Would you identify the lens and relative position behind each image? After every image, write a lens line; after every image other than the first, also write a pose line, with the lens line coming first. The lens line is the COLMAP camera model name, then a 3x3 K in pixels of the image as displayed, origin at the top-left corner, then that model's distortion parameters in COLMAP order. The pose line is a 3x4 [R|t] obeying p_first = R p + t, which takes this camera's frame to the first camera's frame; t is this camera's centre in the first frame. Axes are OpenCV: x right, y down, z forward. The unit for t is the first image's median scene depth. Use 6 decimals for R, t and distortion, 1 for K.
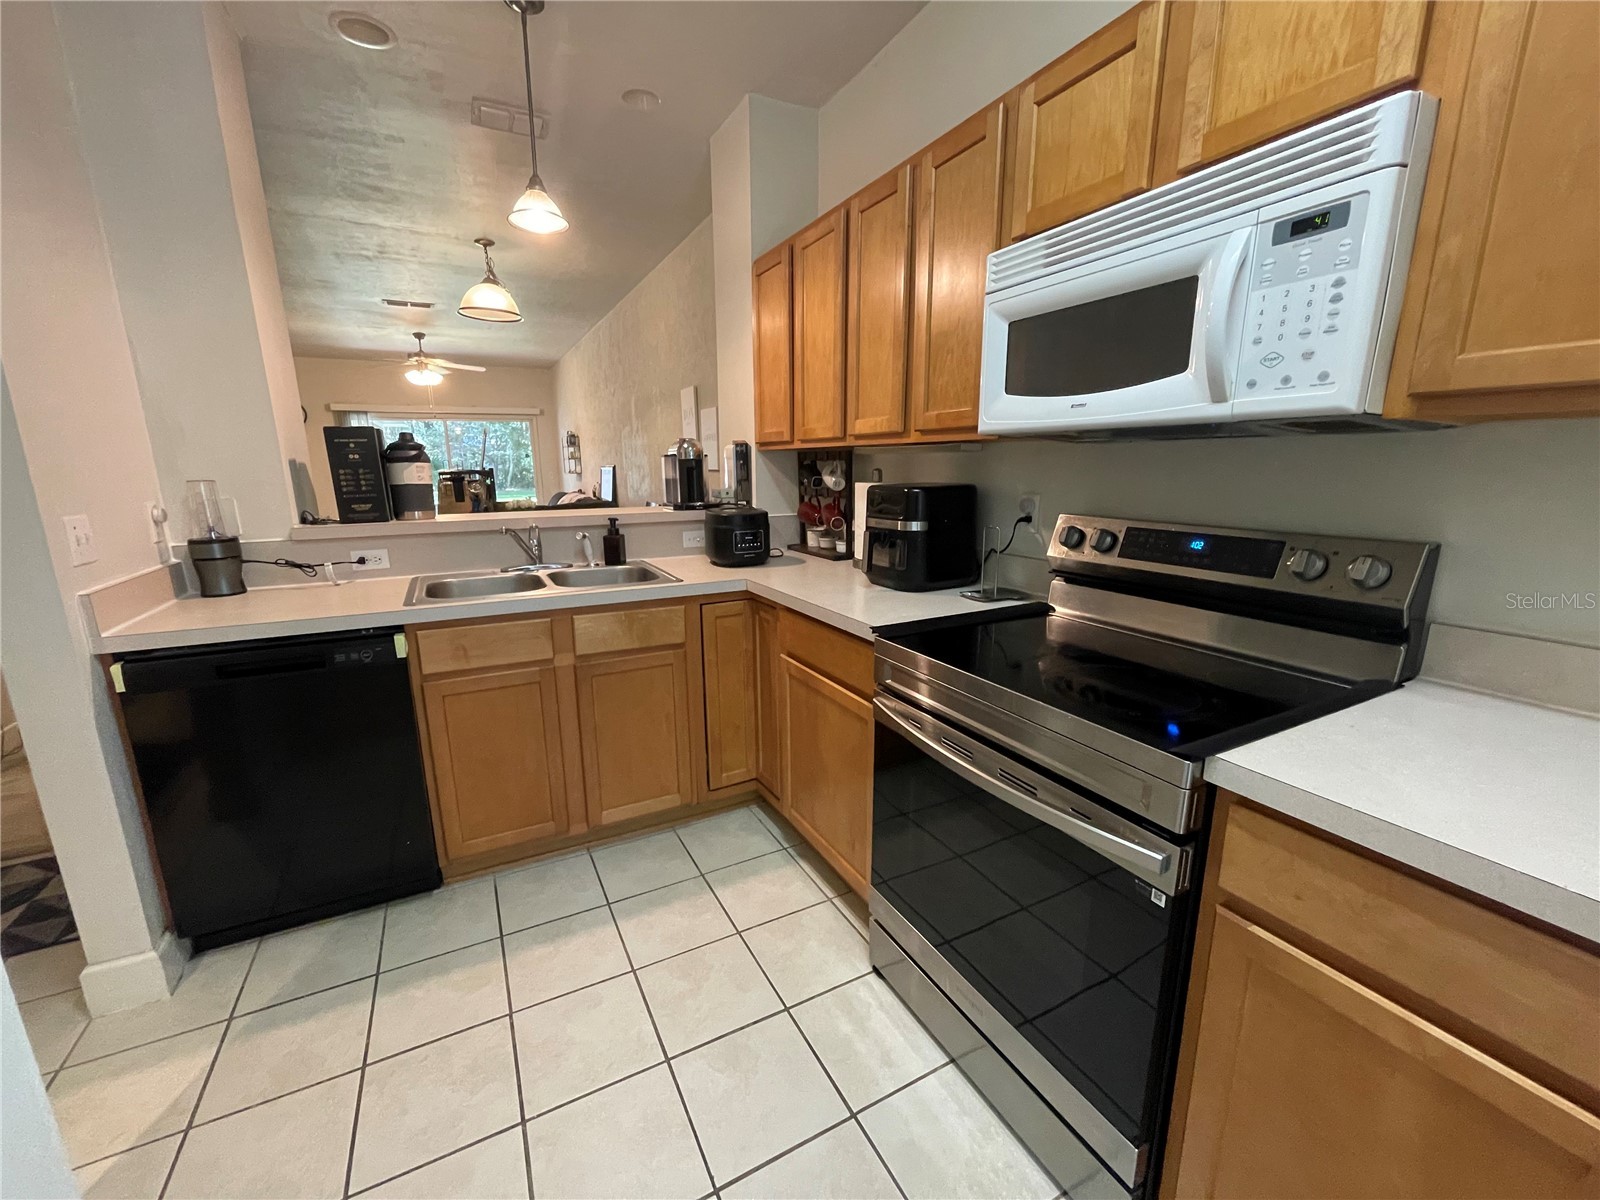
lens RADIAL K [[649.8, 0, 792.4], [0, 649.8, 603.5], [0, 0, 1]] dist [-0.001790, 0.000880]
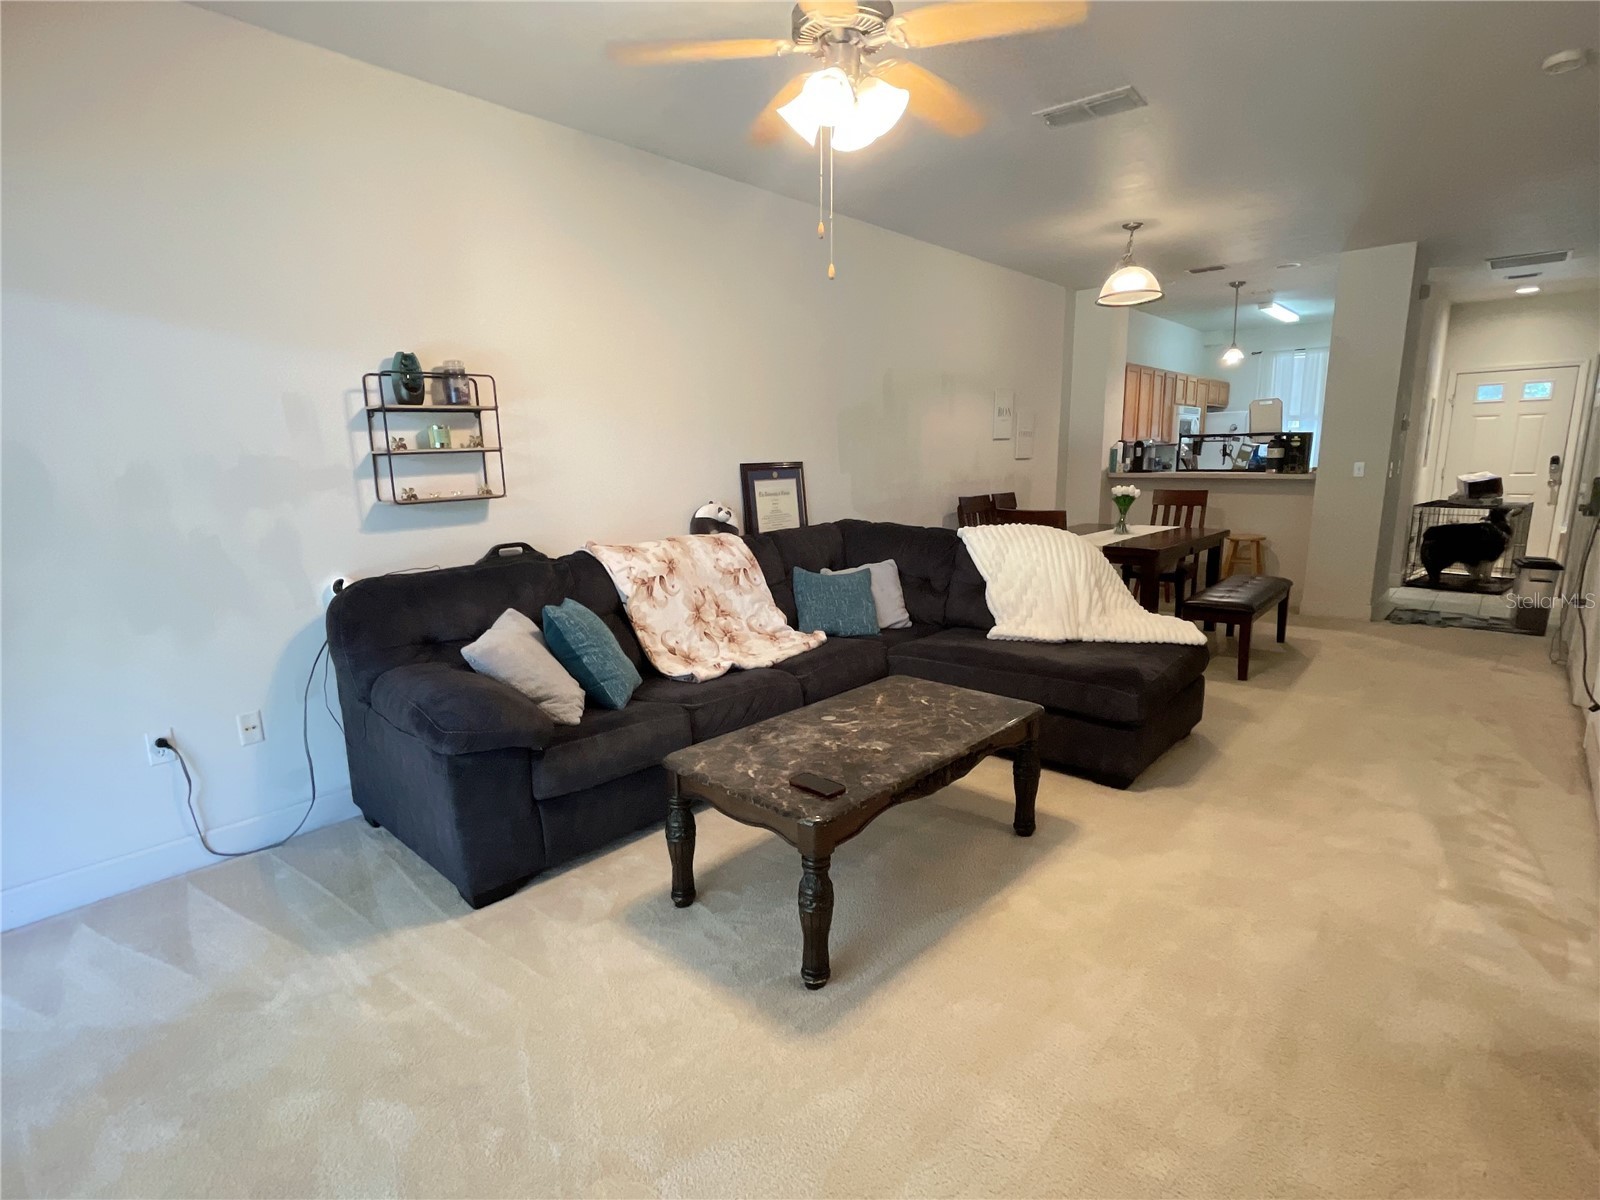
lens RADIAL K [[810.7, 0, 784.5], [0, 810.7, 607.9], [0, 0, 1]] dist [-0.002969, 0.003235]
pose [[-0.356814, -0.160665, 0.920256, -3.642930], [0.217439, 0.943759, 0.249077, -1.049042], [-0.908518, 0.288974, -0.301811, 4.870478]]
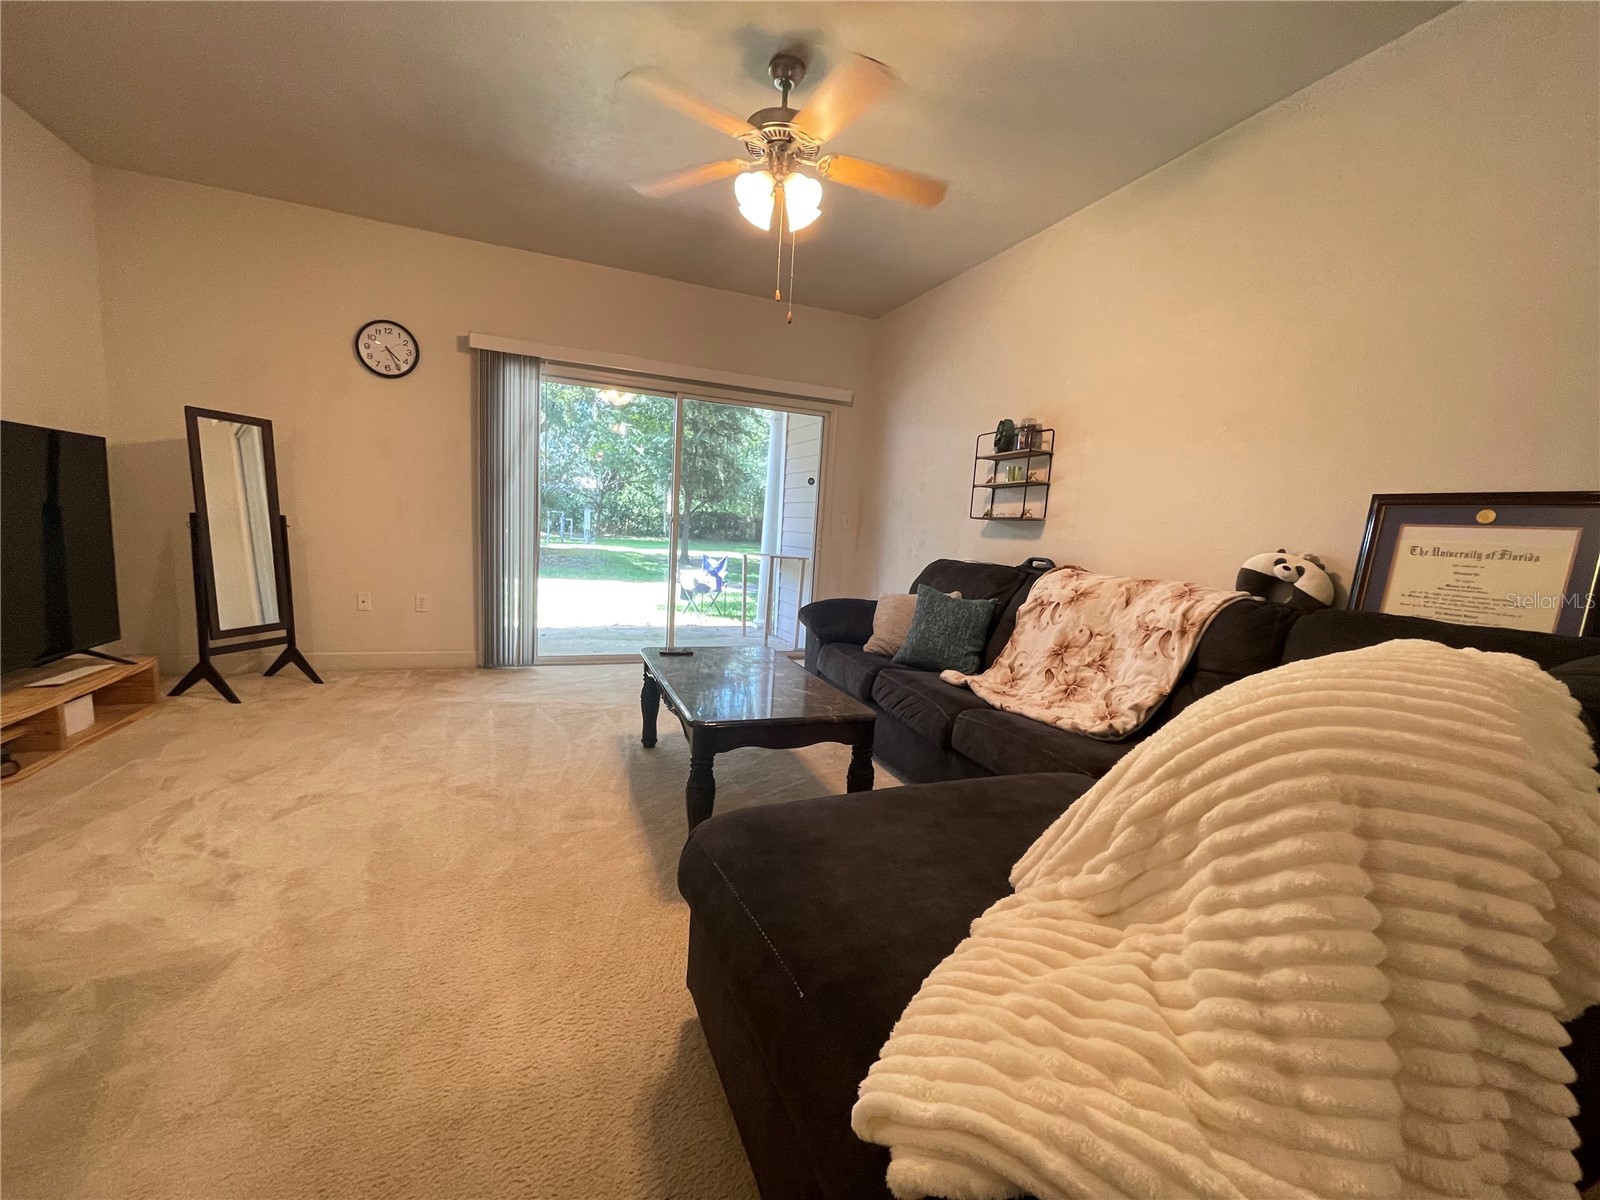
lens RADIAL K [[649.8, 0, 790.6], [0, 649.8, 609.0], [0, 0, 1]] dist [-0.001790, 0.000880]
pose [[0.993323, 0.080508, -0.082631, -2.148423], [-0.087353, 0.992725, -0.082864, -0.475829], [0.075358, 0.089529, 0.993129, 2.868139]]
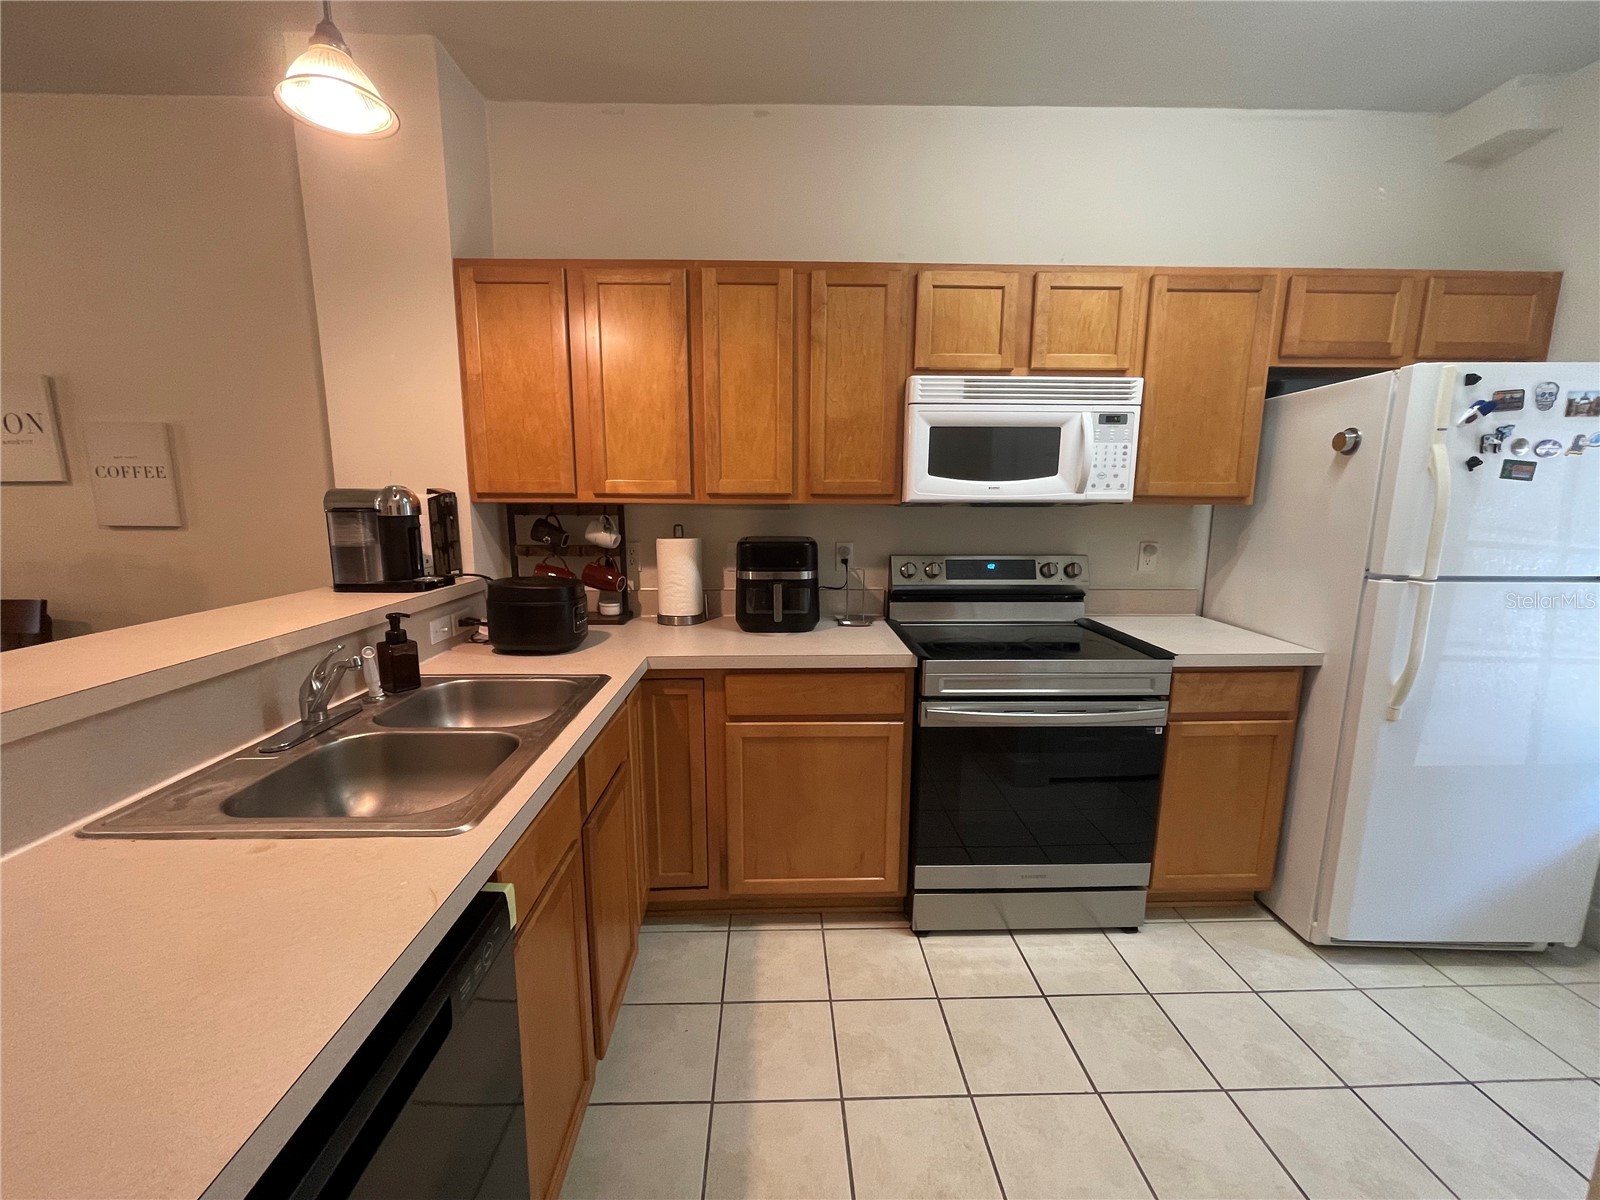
lens RADIAL K [[649.8, 0, 797.1], [0, 649.8, 603.9], [0, 0, 1]] dist [-0.001790, 0.000880]
pose [[0.434007, -0.135818, 0.890613, -0.960572], [0.184643, 0.980995, 0.059623, -0.157524], [-0.881785, 0.138569, 0.450837, 0.562053]]
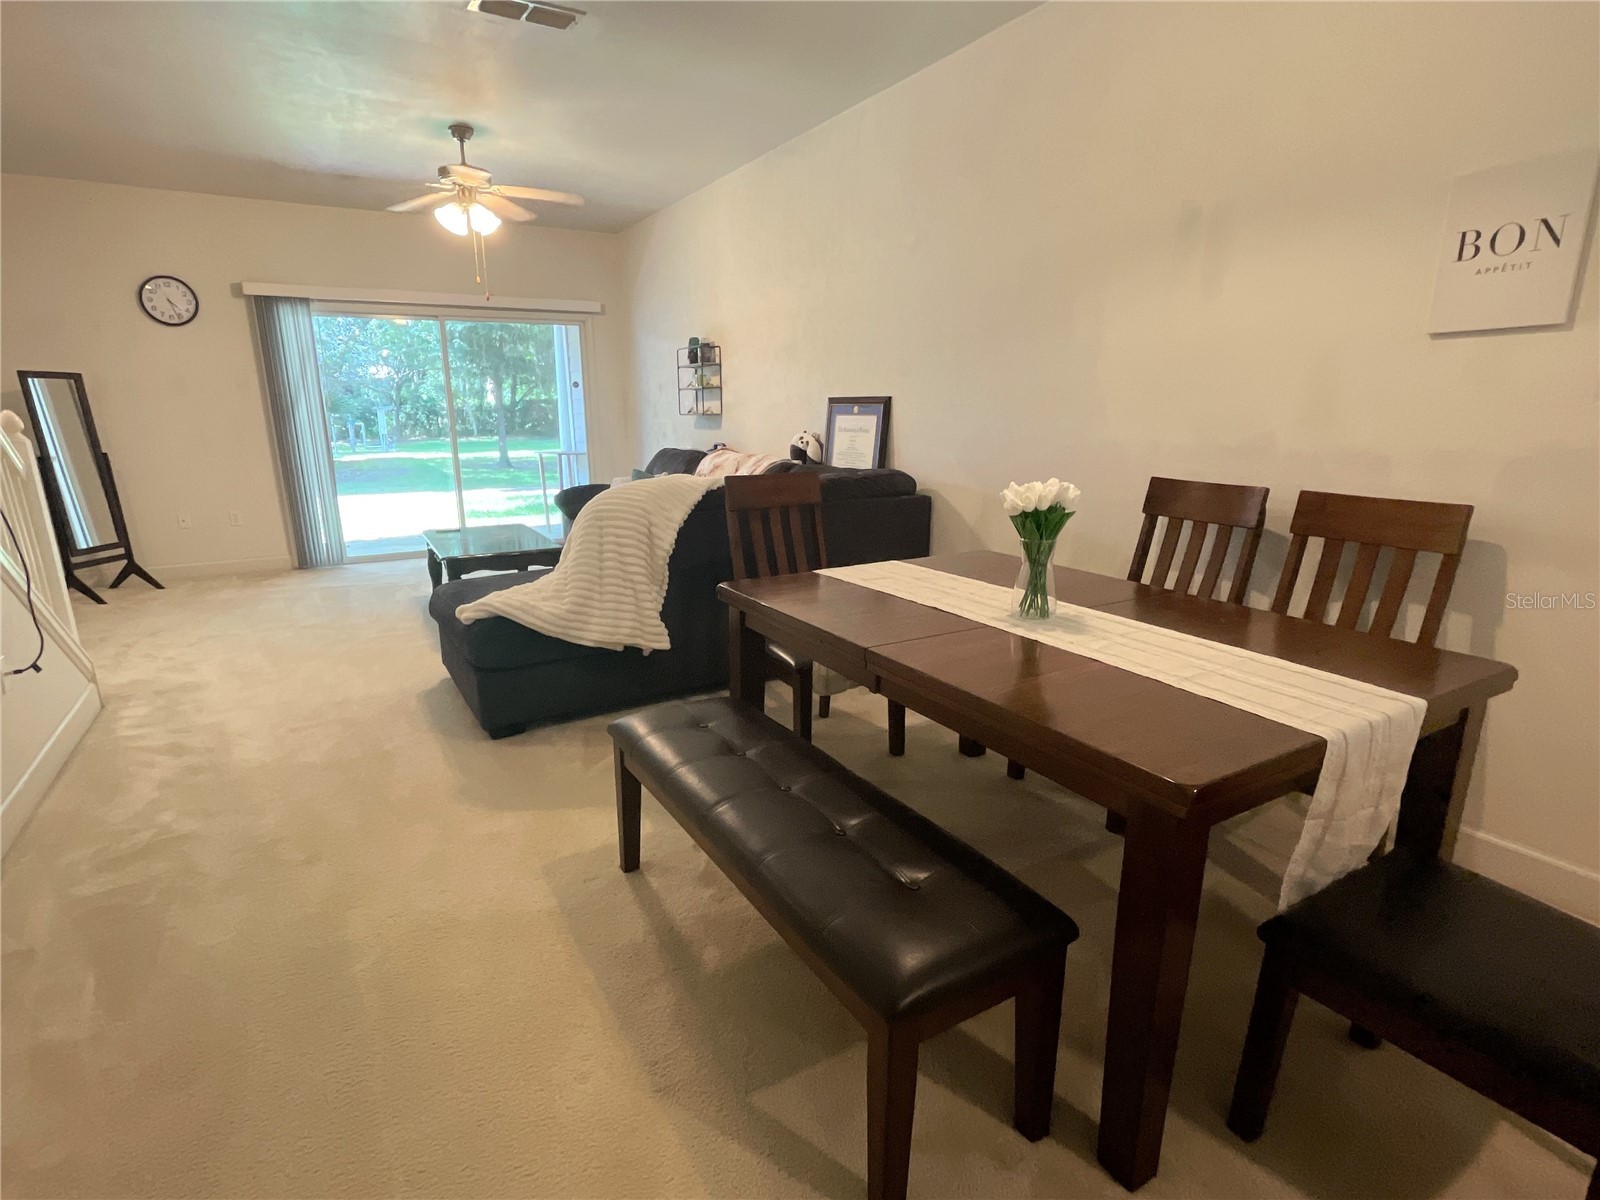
lens RADIAL K [[810.7, 0, 789.1], [0, 810.7, 611.0], [0, 0, 1]] dist [-0.002969, 0.003235]
pose [[0.998329, -0.010759, 0.056777, -1.492103], [0.008762, 0.999338, 0.035300, -0.275064], [-0.057119, -0.034743, 0.997763, 1.462519]]
